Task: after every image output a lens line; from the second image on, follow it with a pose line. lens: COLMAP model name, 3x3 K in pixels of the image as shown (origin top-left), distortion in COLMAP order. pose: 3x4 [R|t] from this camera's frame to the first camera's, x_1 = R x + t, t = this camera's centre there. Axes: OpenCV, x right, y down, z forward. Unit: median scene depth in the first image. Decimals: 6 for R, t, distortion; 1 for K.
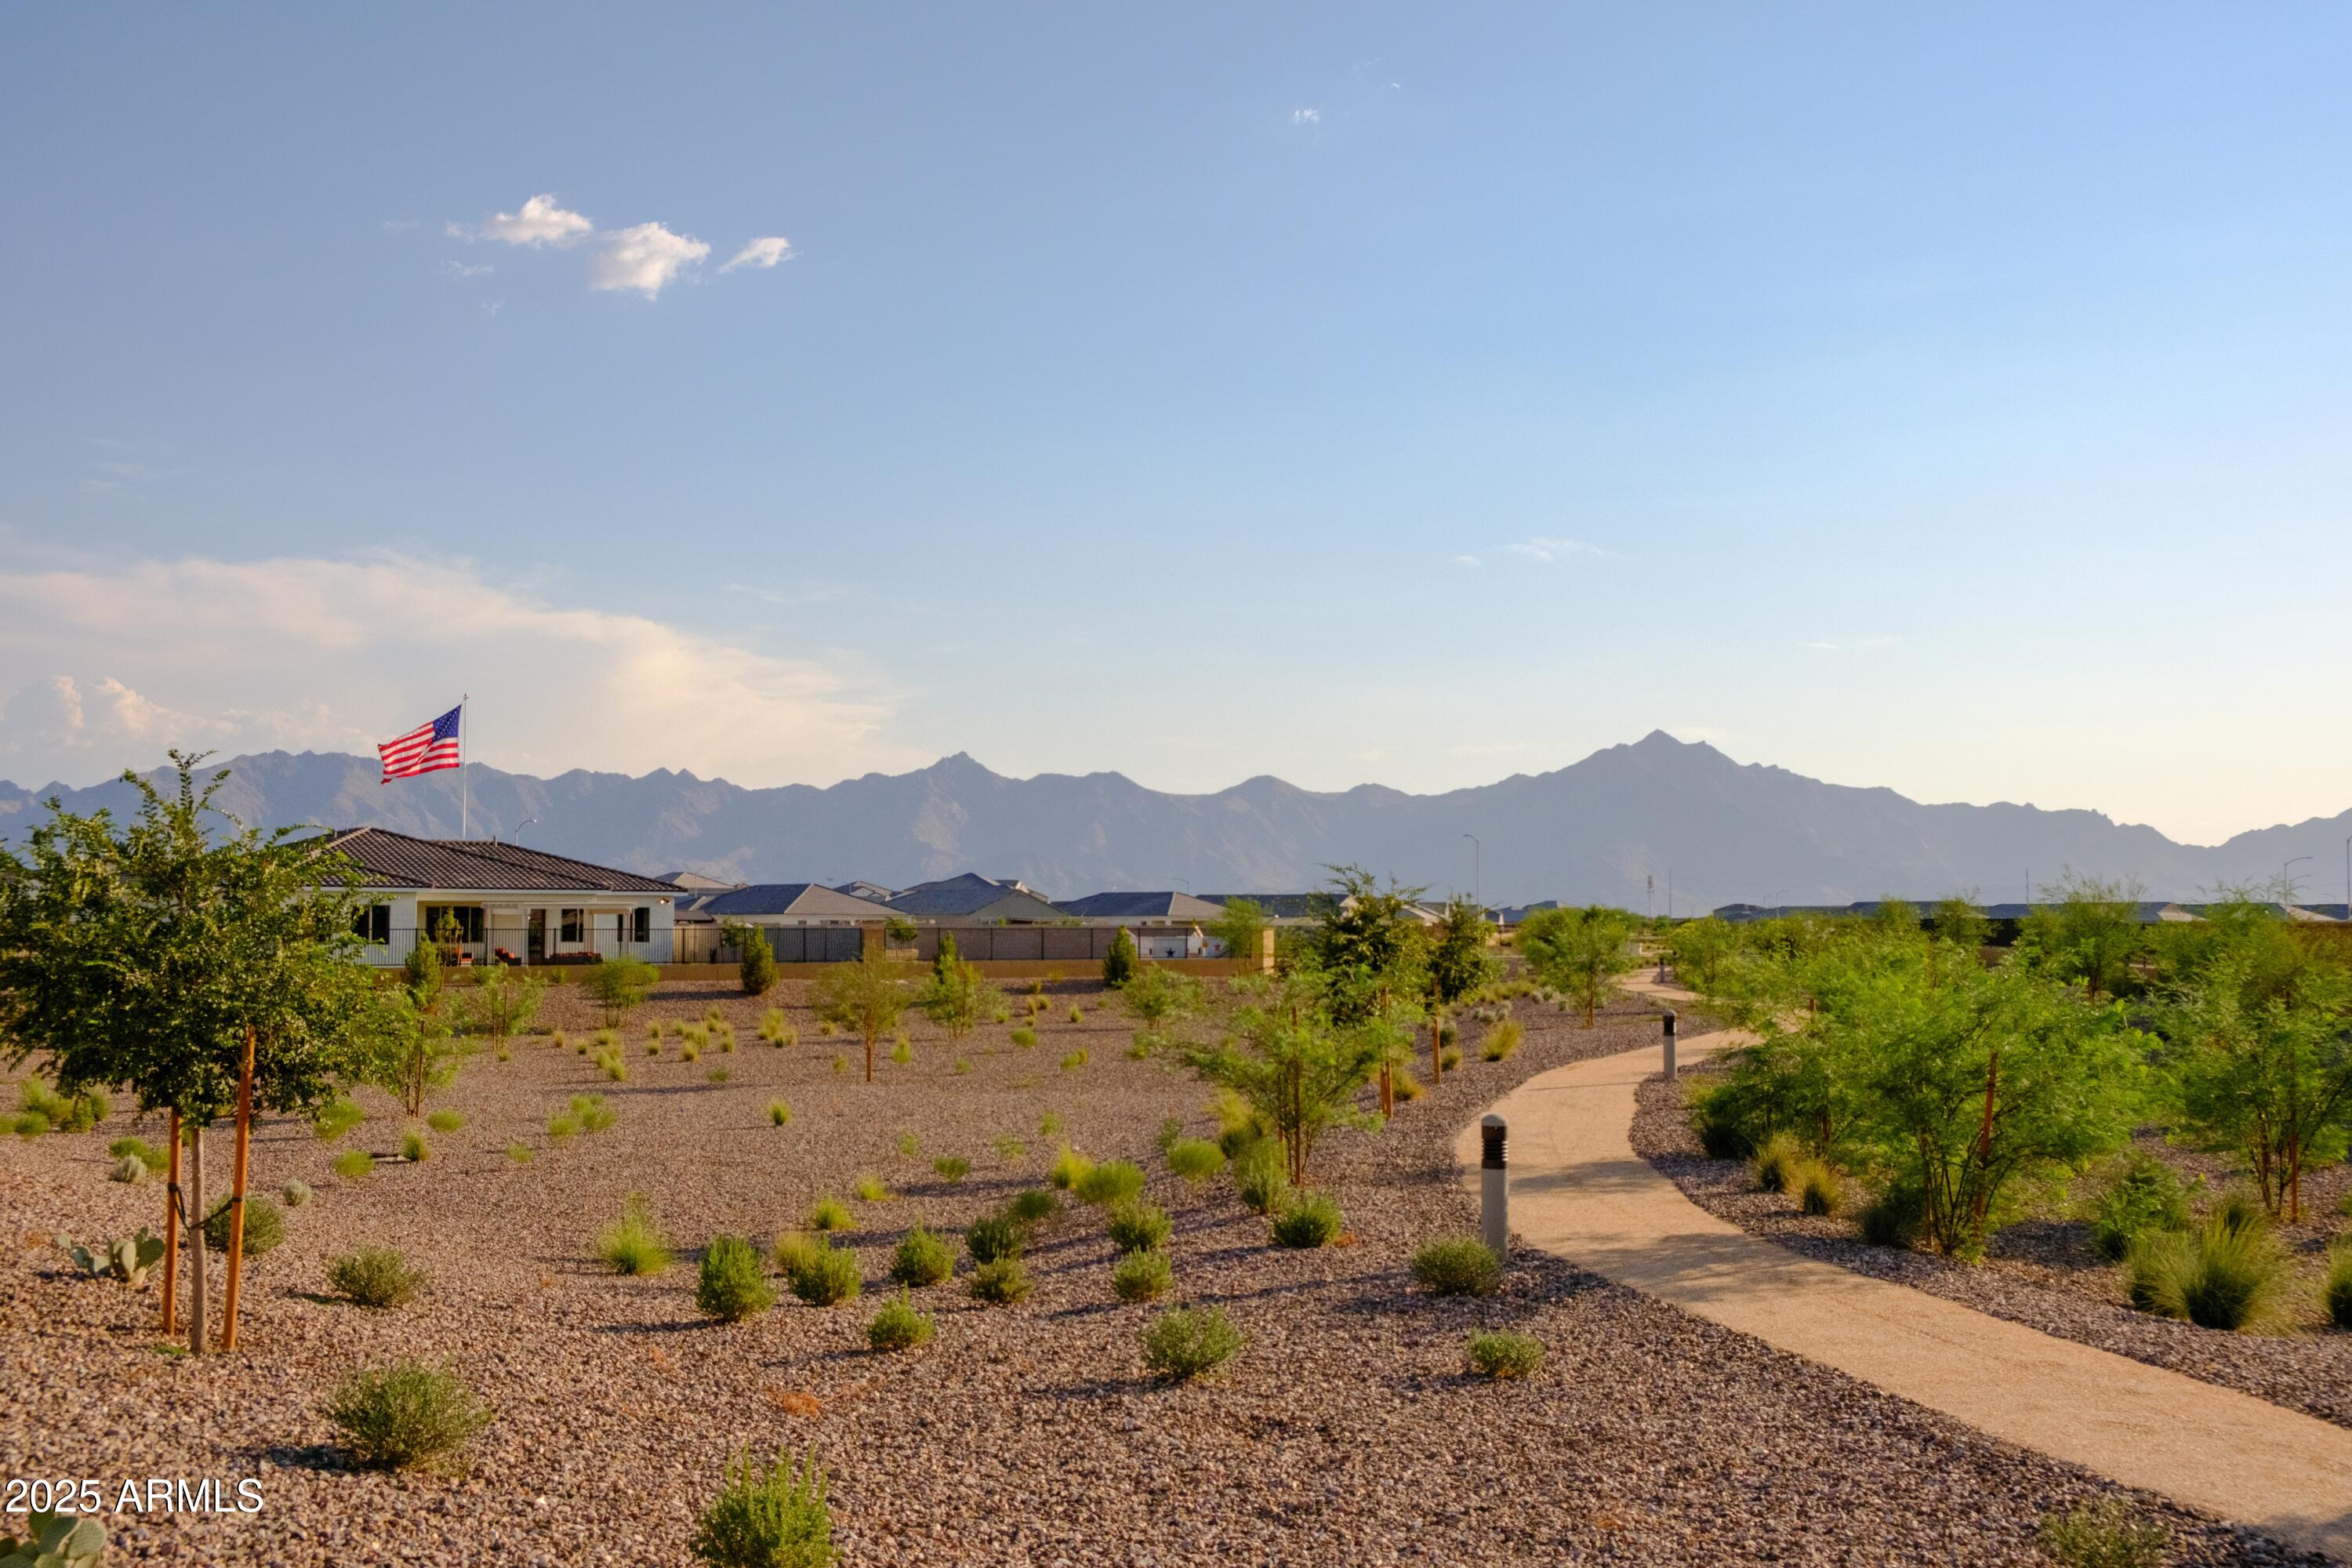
lens RADIAL K [[2555.1, 0, 1182.5], [0, 2555.1, 883.7], [0, 0, 1]] dist [-0.044021, 0.130040]
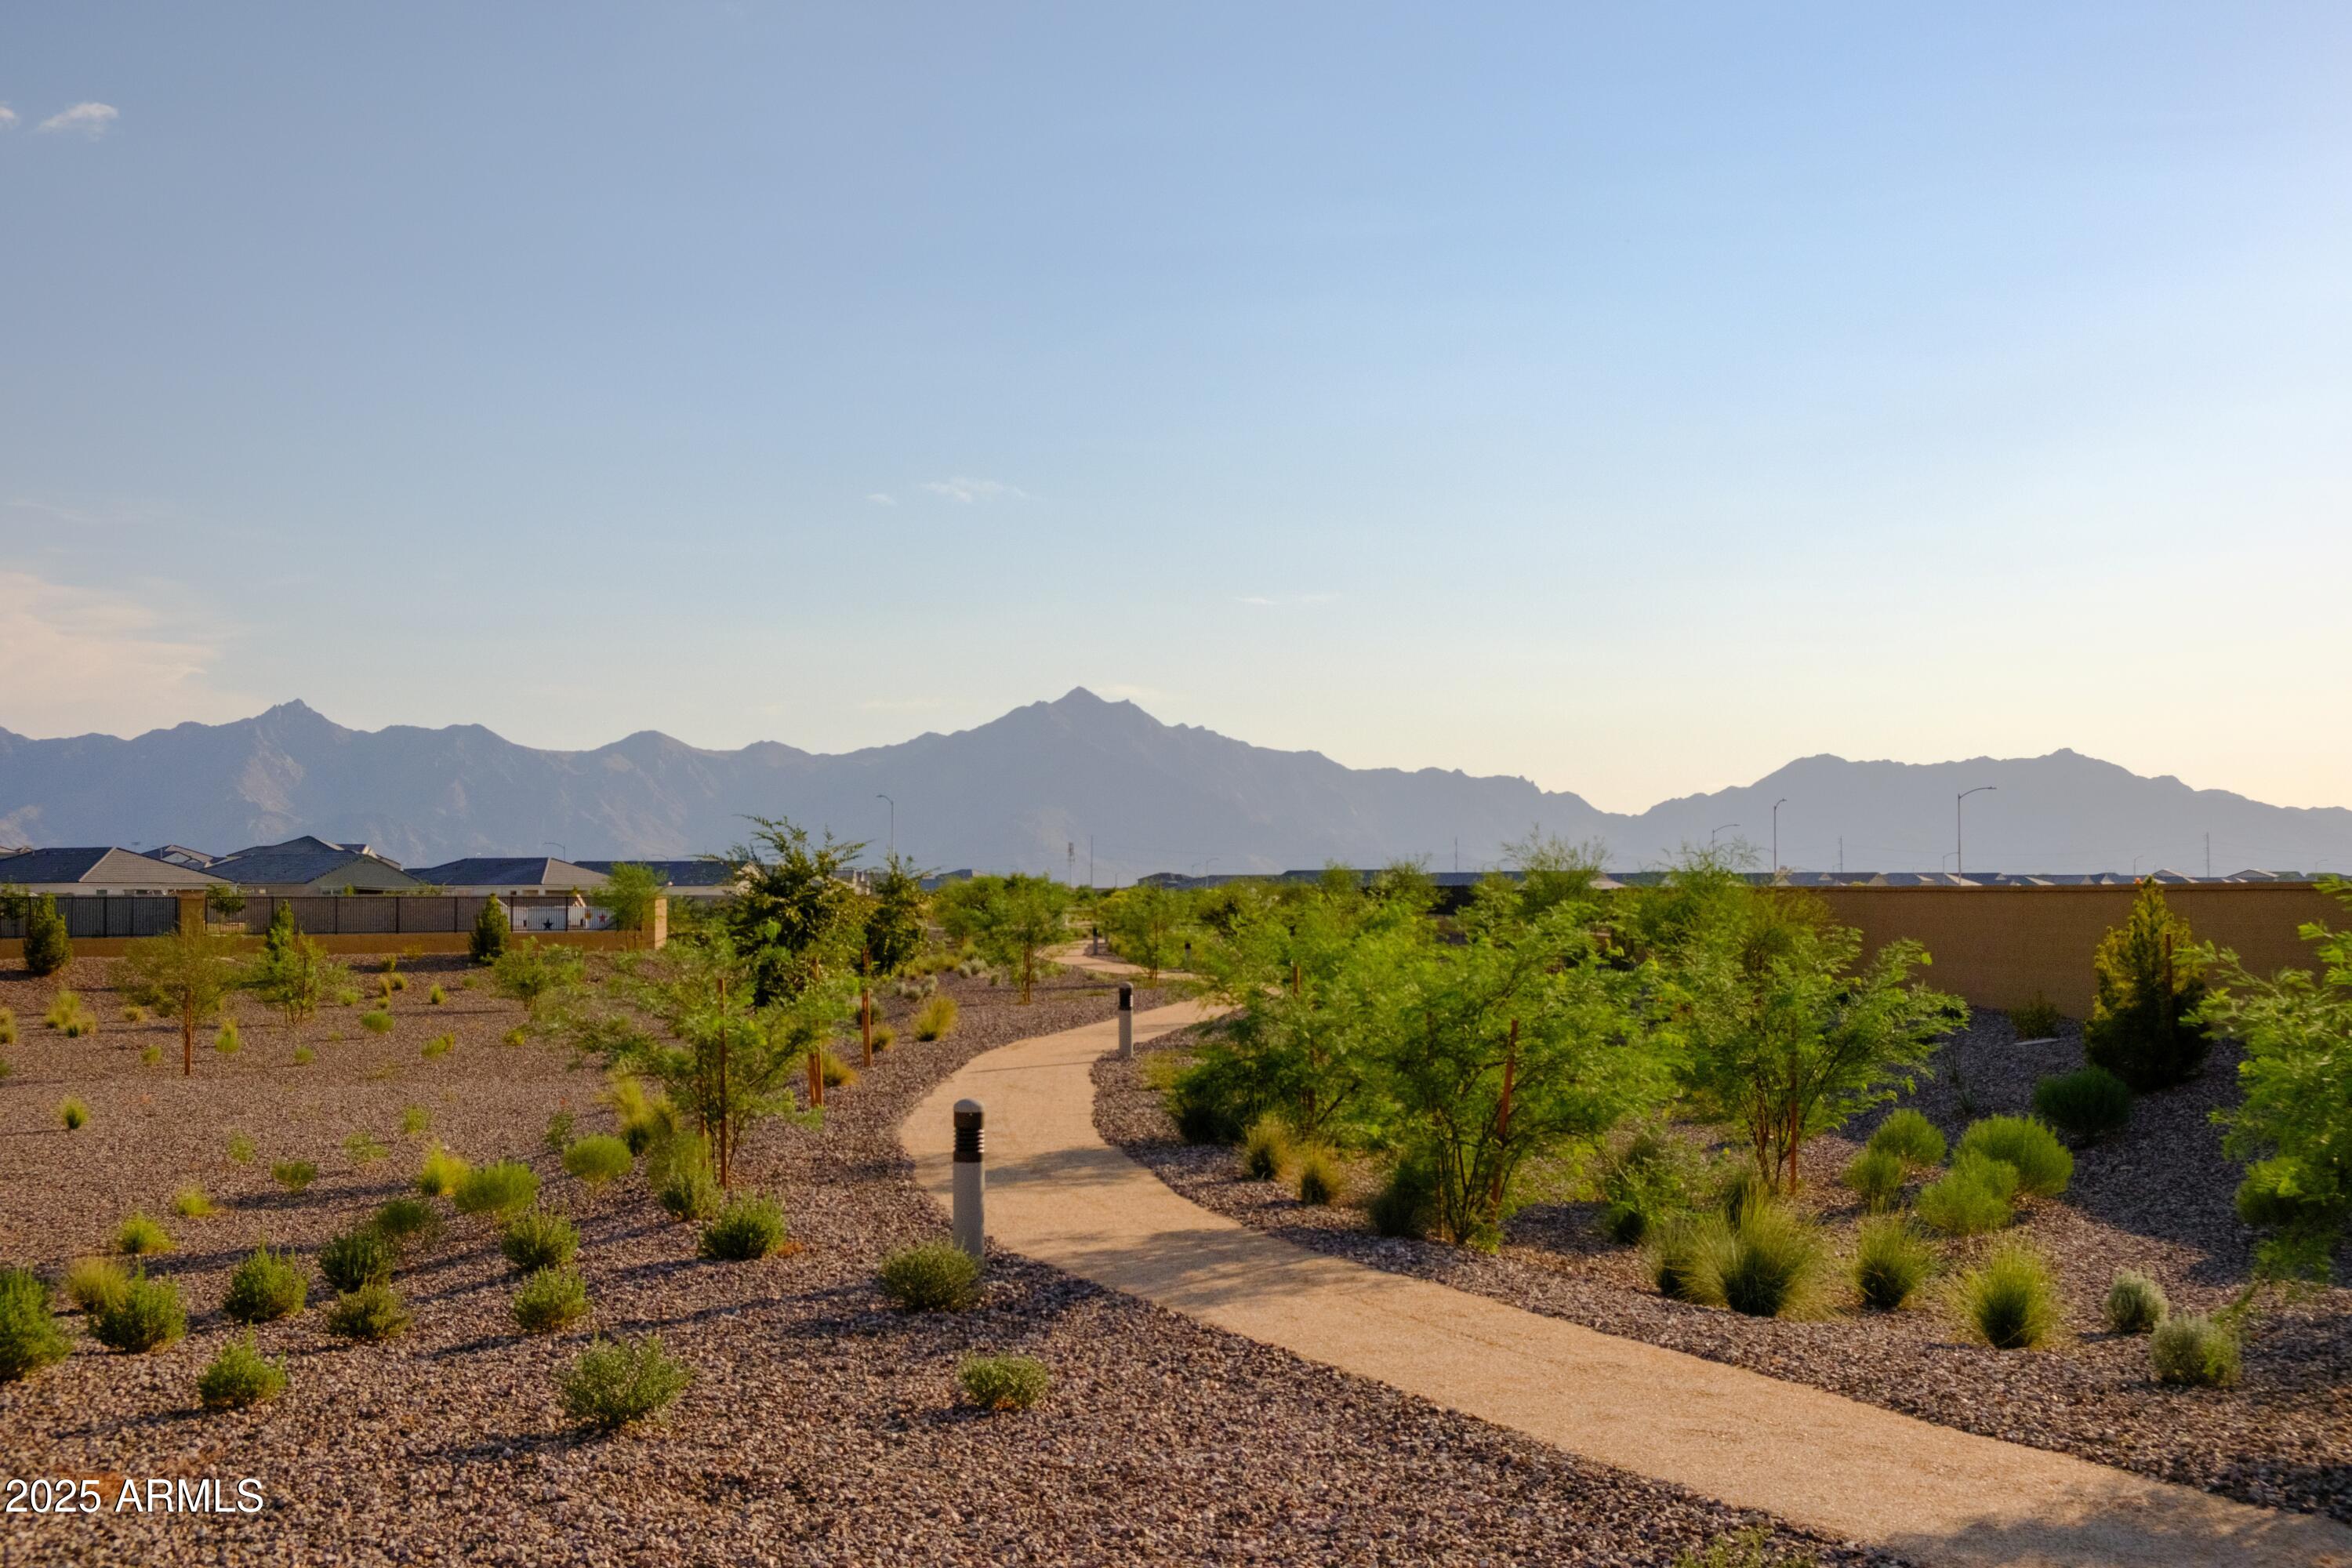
lens RADIAL K [[2555.1, 0, 1182.5], [0, 2555.1, 883.7], [0, 0, 1]] dist [-0.044021, 0.130040]
pose [[0.967292, 0.002112, 0.253657, -0.026331], [-0.003312, 0.999985, 0.004307, 0.013504], [-0.253645, -0.005006, 0.967285, 0.144323]]
